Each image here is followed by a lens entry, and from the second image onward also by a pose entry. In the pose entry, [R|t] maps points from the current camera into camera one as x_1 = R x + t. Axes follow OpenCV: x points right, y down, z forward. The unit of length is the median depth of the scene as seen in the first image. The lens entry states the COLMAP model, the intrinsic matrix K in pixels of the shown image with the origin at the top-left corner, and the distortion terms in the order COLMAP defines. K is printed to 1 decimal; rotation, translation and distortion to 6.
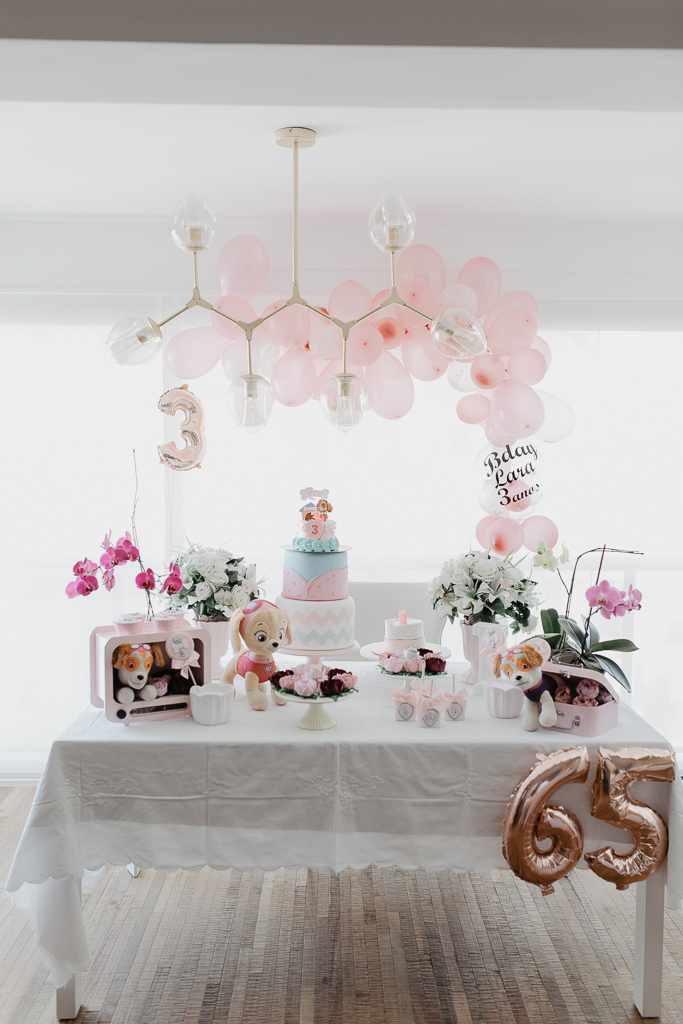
lens RADIAL K [[1044.7, 0, 341.5], [0, 1044.7, 512.0], [0, 0, 1]] dist [-0.019430, -0.012801]
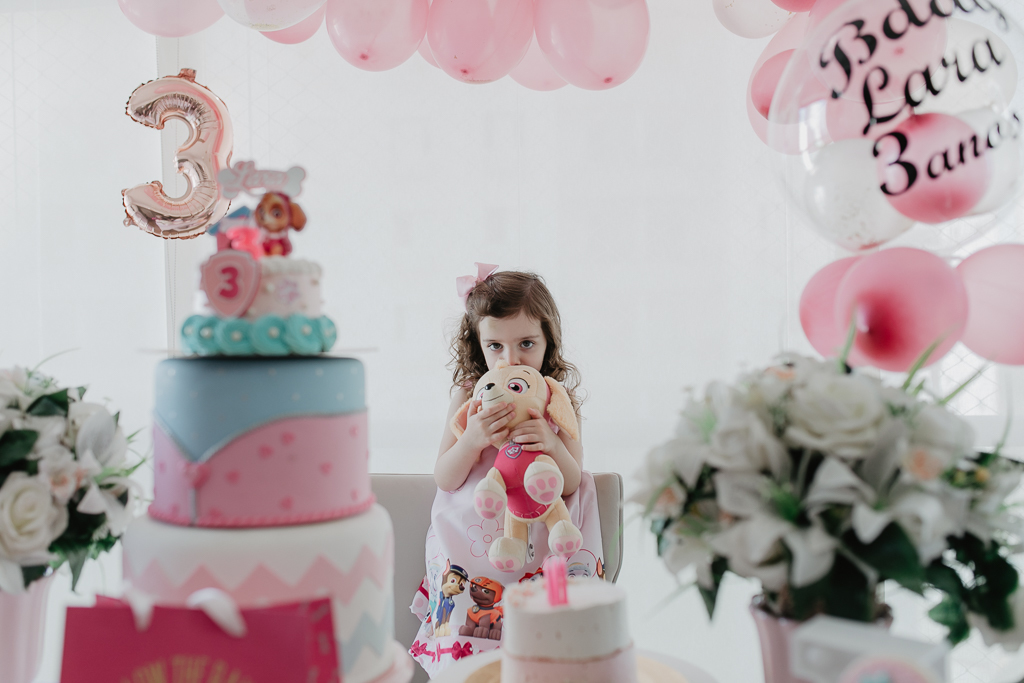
lens RADIAL K [[1051.0, 0, 494.9], [0, 1051.0, 339.7], [0, 0, 1]] dist [-0.005522, -0.001394]
pose [[0.986088, -0.023189, -0.164596, 0.094914], [0.013150, 0.998000, -0.061827, 0.051250], [0.165701, 0.058802, 0.984421, 0.708937]]
